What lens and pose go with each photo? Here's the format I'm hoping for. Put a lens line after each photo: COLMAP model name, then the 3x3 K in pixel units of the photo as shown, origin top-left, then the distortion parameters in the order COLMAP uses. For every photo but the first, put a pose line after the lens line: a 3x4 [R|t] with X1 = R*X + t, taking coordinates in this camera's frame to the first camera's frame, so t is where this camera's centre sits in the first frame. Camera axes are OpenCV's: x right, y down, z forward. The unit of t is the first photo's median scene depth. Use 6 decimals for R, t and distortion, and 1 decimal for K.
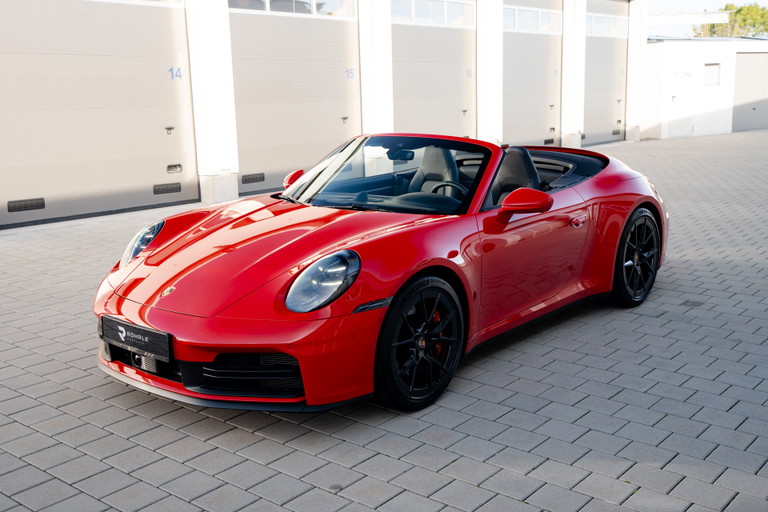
lens RADIAL K [[832.8, 0, 384.6], [0, 832.8, 255.0], [0, 0, 1]] dist [0.098657, 0.000000]
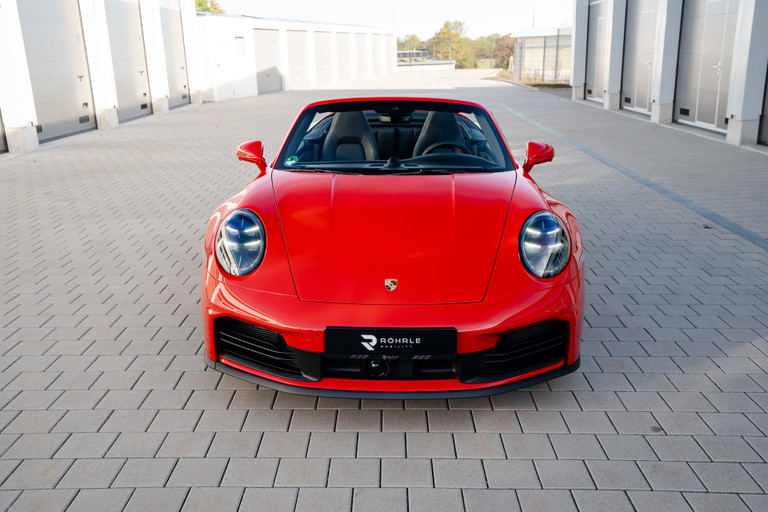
lens RADIAL K [[716.8, 0, 381.6], [0, 716.8, 256.4], [0, 0, 1]] dist [0.018769, 0.000000]
pose [[0.780894, -0.164391, 0.602644, -0.613758], [0.119348, 0.986242, 0.114382, -0.061549], [-0.613156, -0.017396, 0.789770, 0.363168]]
